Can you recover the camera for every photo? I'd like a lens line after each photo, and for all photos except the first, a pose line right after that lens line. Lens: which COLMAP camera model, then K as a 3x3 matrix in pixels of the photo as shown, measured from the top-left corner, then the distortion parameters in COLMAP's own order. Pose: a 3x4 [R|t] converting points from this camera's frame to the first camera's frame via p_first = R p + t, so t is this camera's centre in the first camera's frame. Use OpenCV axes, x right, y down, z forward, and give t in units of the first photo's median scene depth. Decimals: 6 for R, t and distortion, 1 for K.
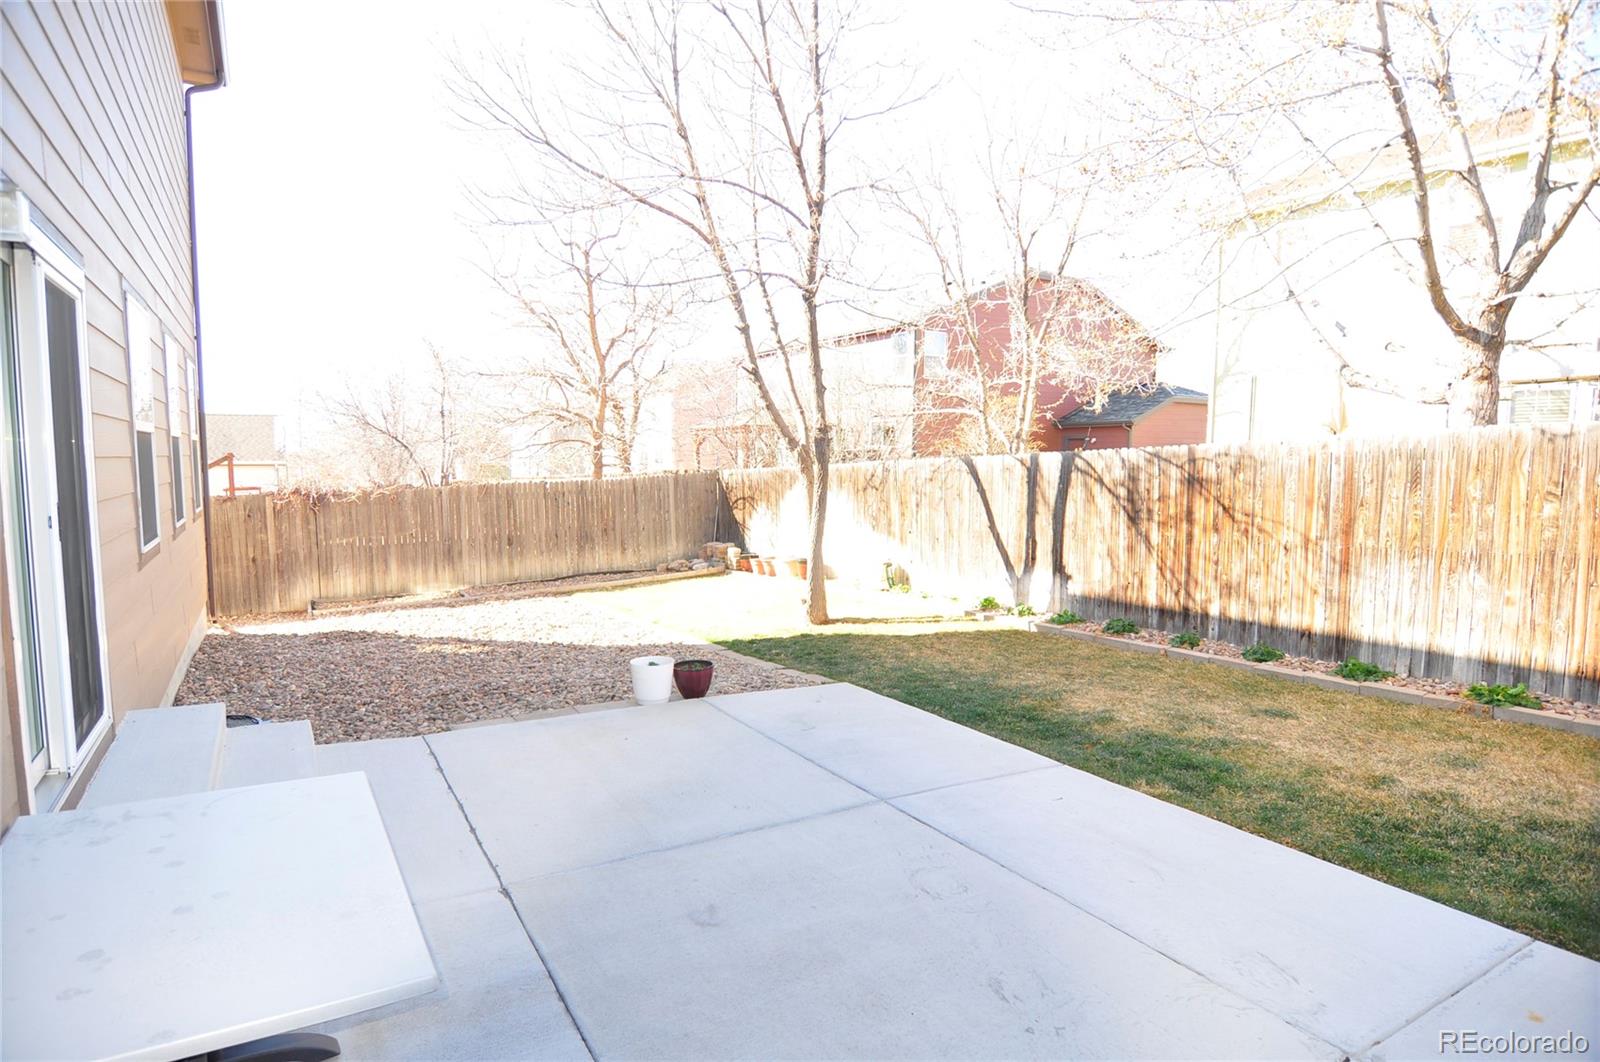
lens RADIAL K [[854.4, 0, 811.2], [0, 854.4, 533.1], [0, 0, 1]] dist [-0.012452, -0.003290]
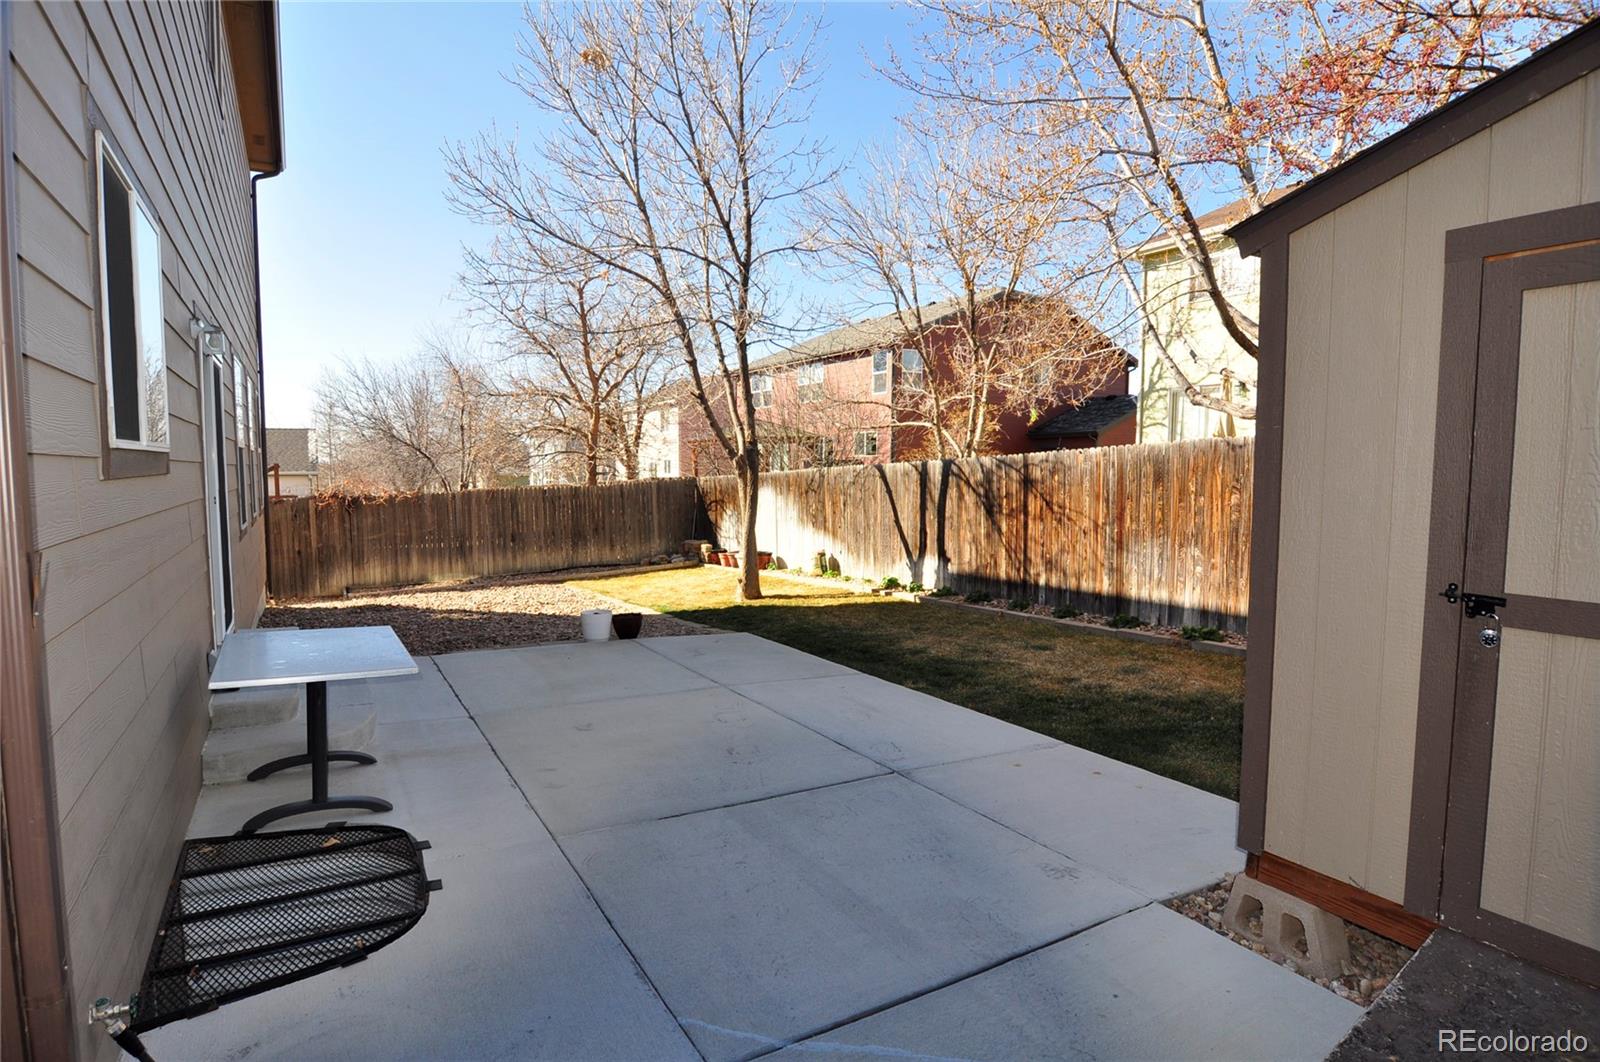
lens RADIAL K [[854.4, 0, 813.4], [0, 854.4, 534.1], [0, 0, 1]] dist [-0.012452, -0.003290]
pose [[0.999755, -0.002324, -0.022002, 0.131299], [0.002101, 0.999946, -0.010137, 0.025964], [0.022025, 0.010088, 0.999707, -0.251292]]
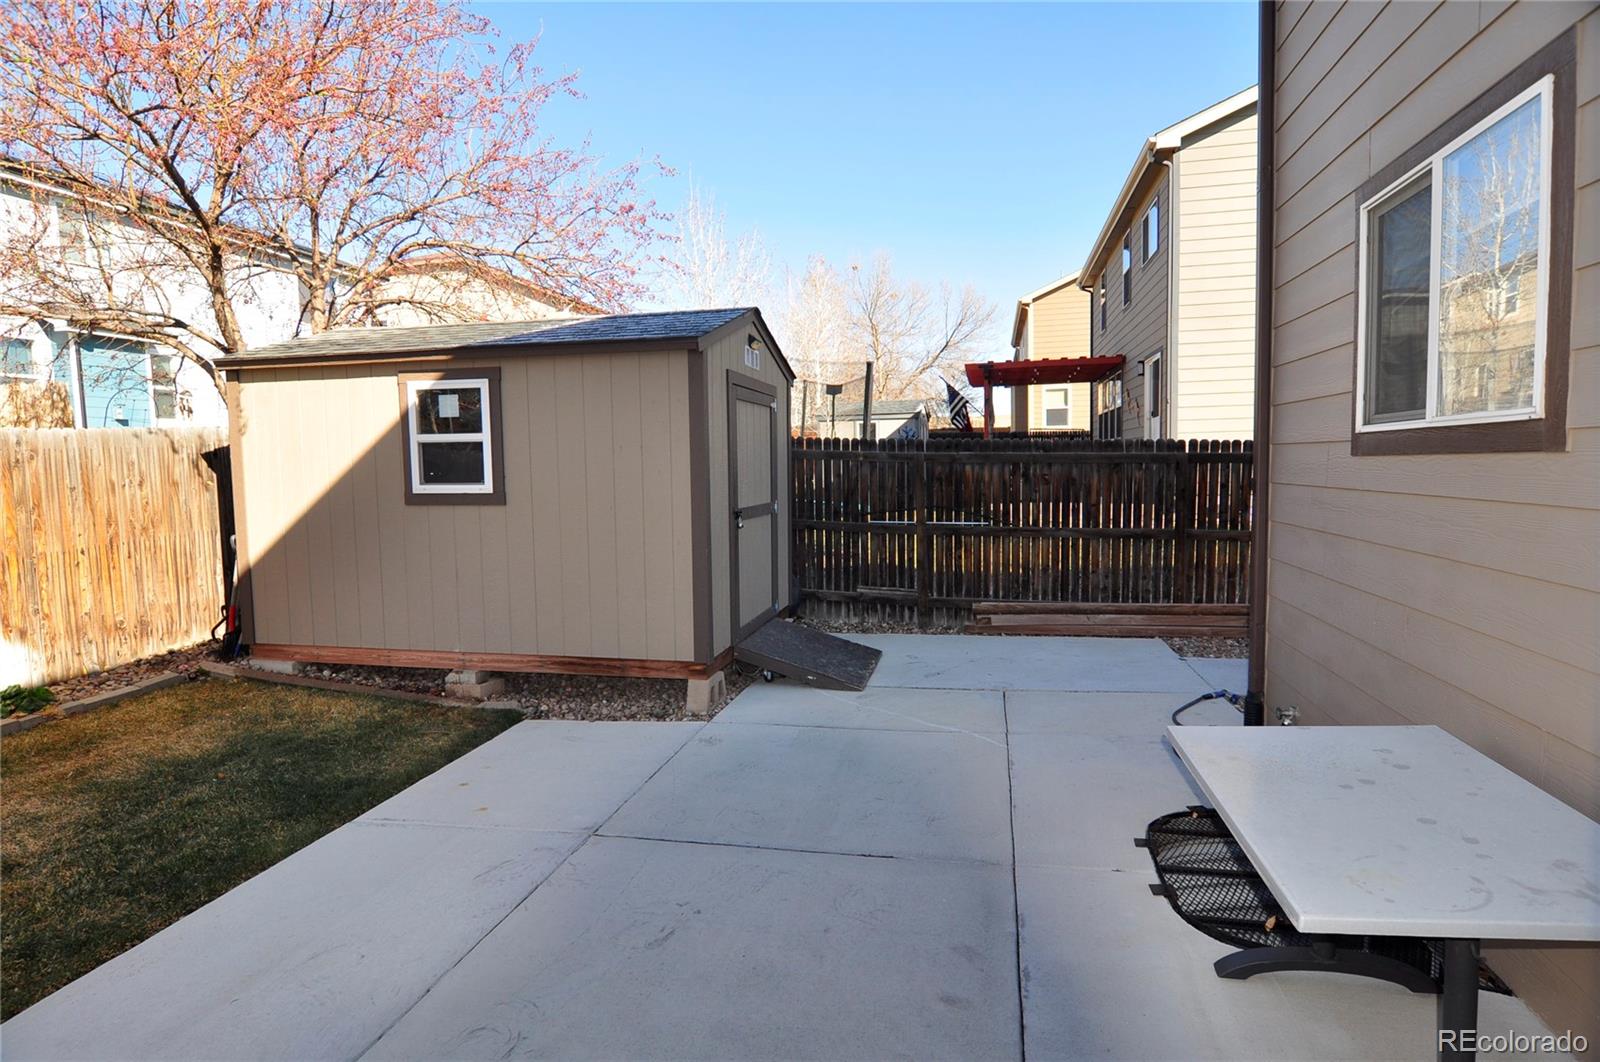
lens RADIAL K [[854.4, 0, 802.8], [0, 854.4, 535.3], [0, 0, 1]] dist [-0.012452, -0.003290]
pose [[-0.710988, -0.048823, 0.701507, -0.192329], [0.080115, 0.985468, 0.149784, -0.036177], [-0.698625, 0.162696, -0.696744, 0.460714]]
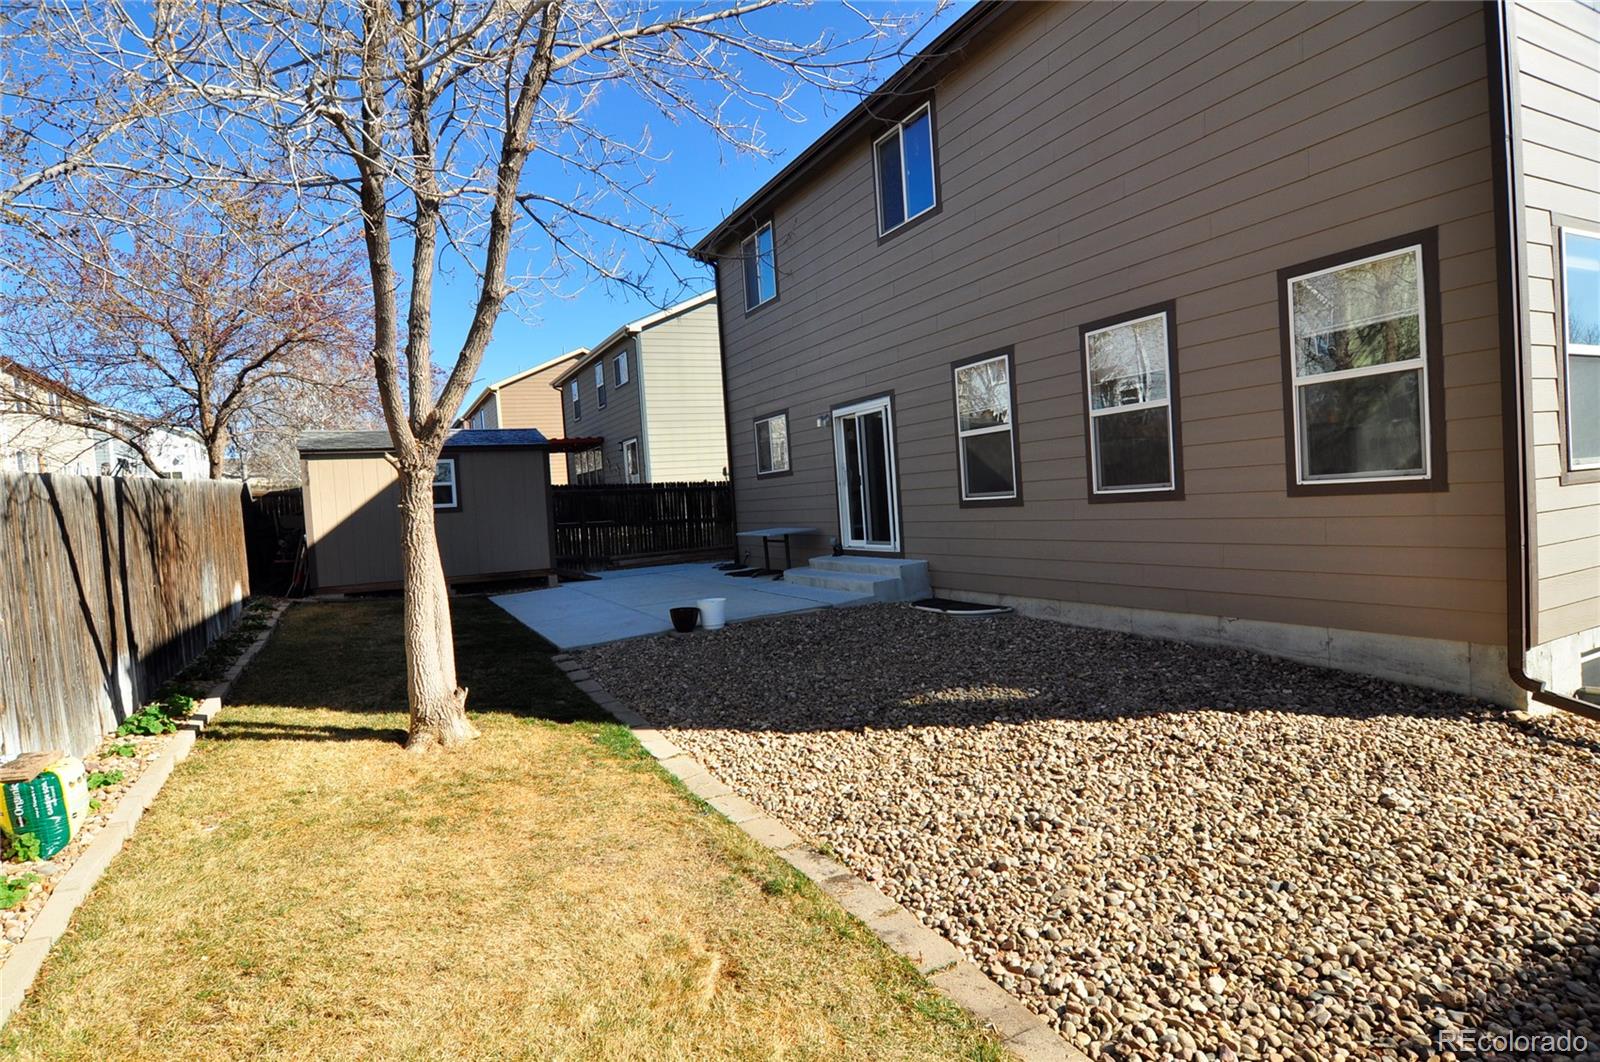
lens RADIAL K [[854.4, 0, 789.6], [0, 854.4, 535.5], [0, 0, 1]] dist [-0.012452, -0.003290]
pose [[-0.992725, 0.054968, 0.107127, -0.328172], [0.068781, 0.989146, 0.129845, -0.097363], [-0.098827, 0.136268, -0.985730, 1.630436]]
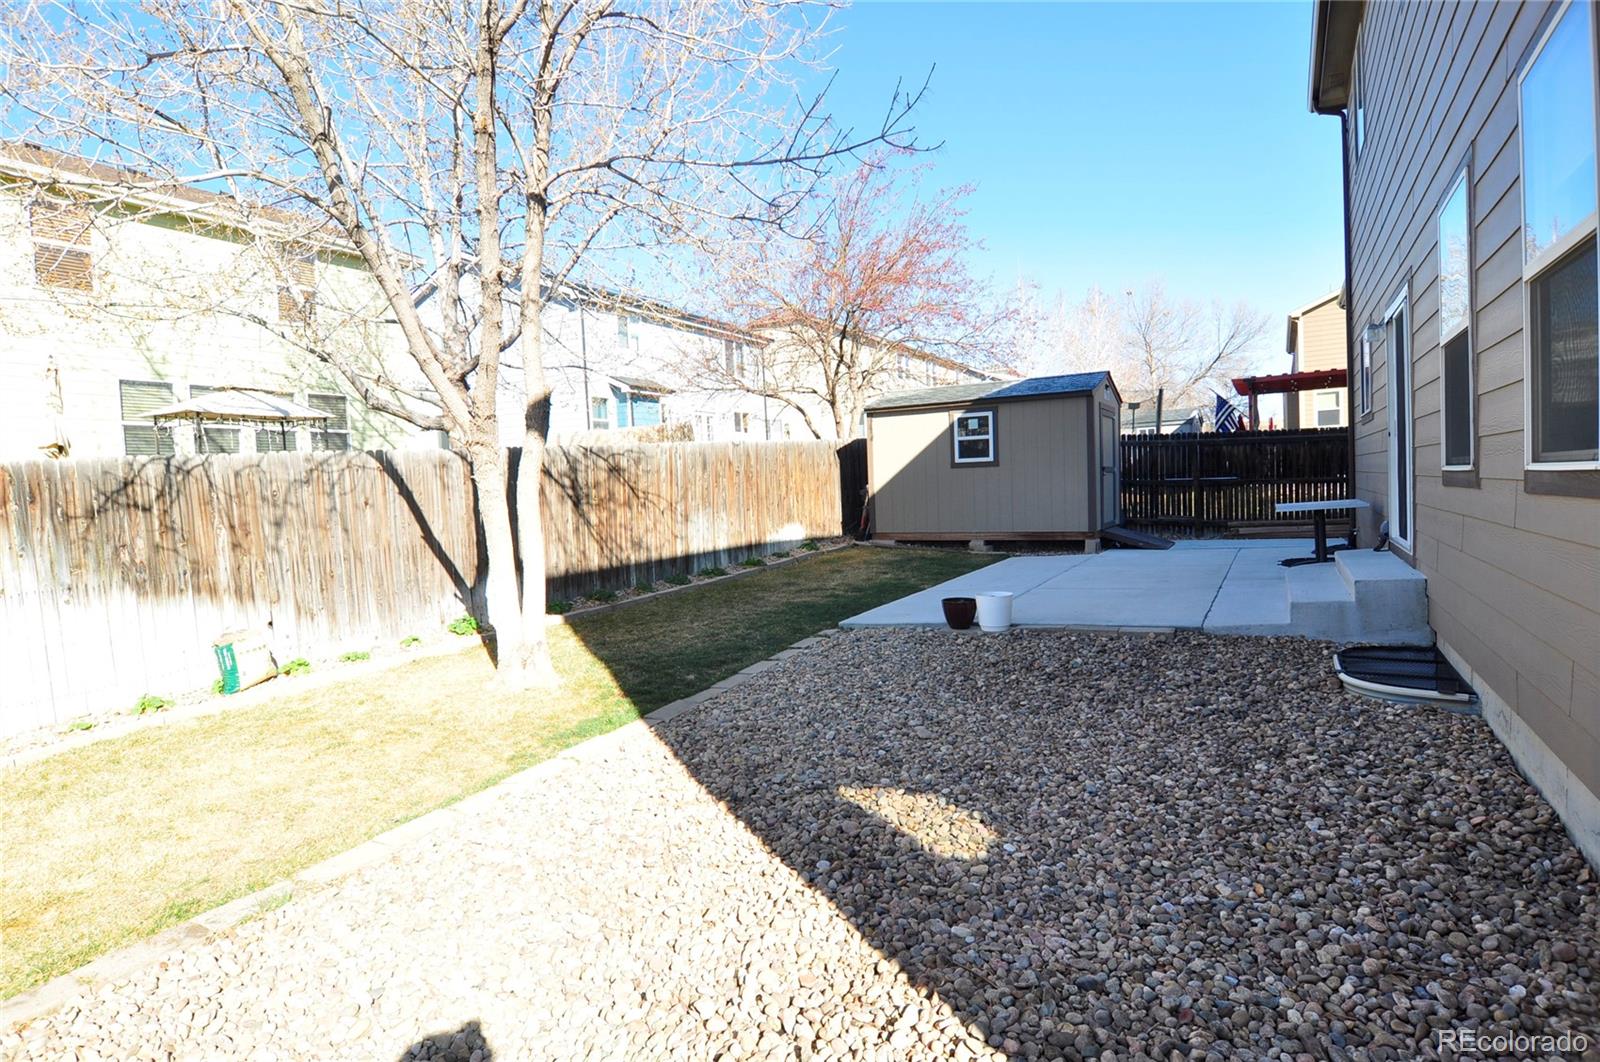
lens RADIAL K [[854.4, 0, 793.2], [0, 854.4, 527.6], [0, 0, 1]] dist [-0.012452, -0.003290]
pose [[-0.468247, -0.023705, 0.883279, -0.722252], [0.120318, 0.988618, 0.090316, -0.051118], [-0.875367, 0.148565, -0.460066, 1.173640]]
